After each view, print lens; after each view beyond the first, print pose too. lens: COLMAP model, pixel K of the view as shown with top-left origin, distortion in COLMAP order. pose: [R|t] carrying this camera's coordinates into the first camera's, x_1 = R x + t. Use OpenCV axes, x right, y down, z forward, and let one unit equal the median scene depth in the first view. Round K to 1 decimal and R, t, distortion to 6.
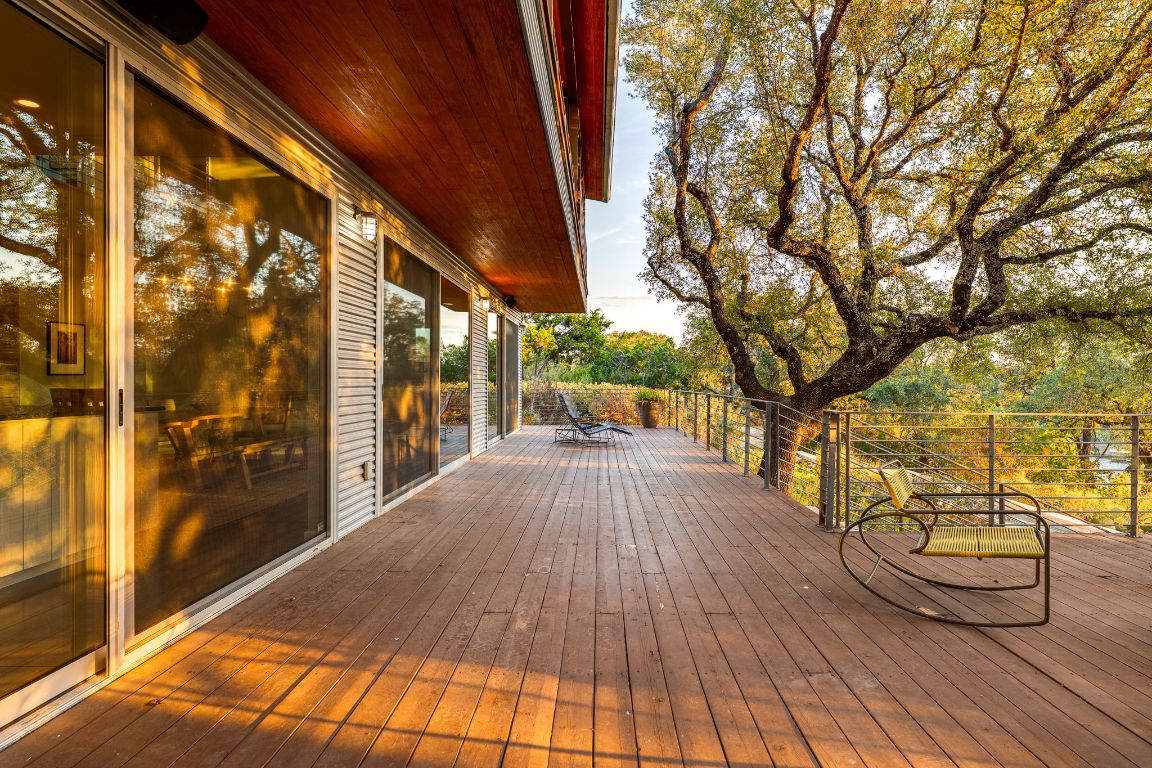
lens RADIAL K [[588.0, 0, 574.4], [0, 588.0, 389.3], [0, 0, 1]] dist [-0.000165, -0.000018]
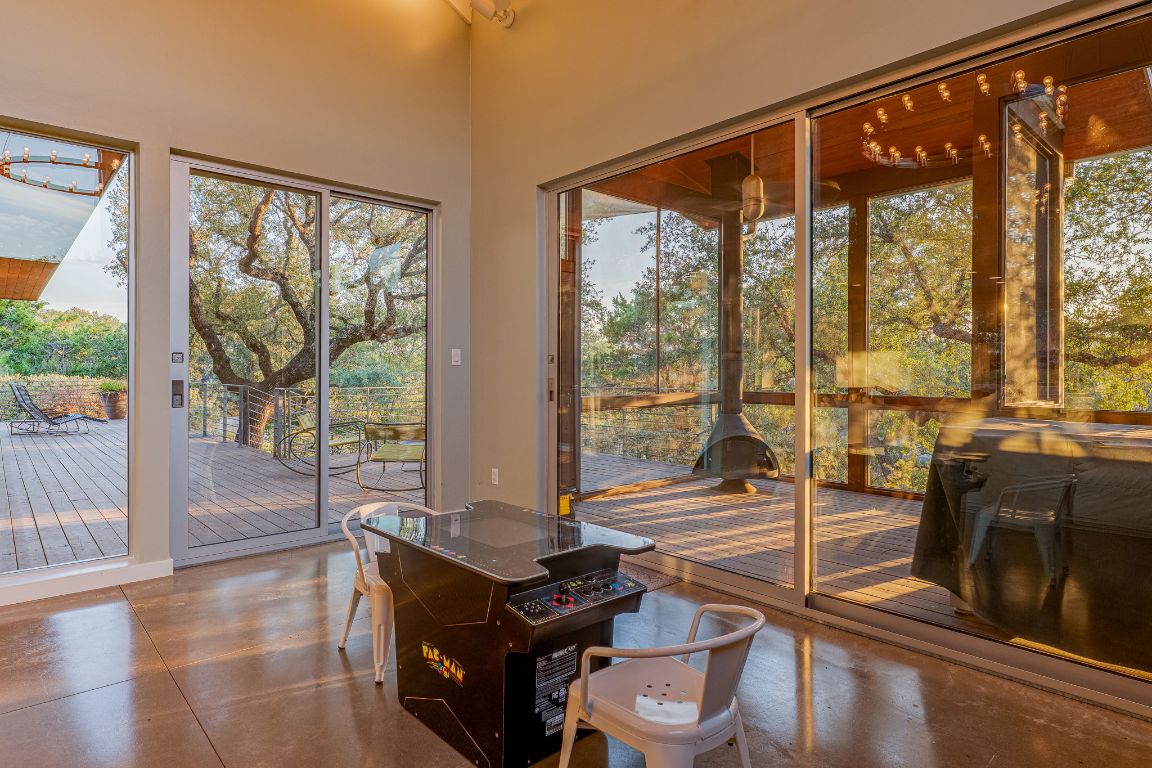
lens RADIAL K [[648.4, 0, 574.2], [0, 648.4, 372.7], [0, 0, 1]] dist [0.001120, 0.000225]
pose [[0.707455, -0.009962, 0.706689, -0.143600], [0.017605, 0.999839, -0.003529, 0.006871], [-0.706540, 0.014938, 0.707516, -0.466895]]
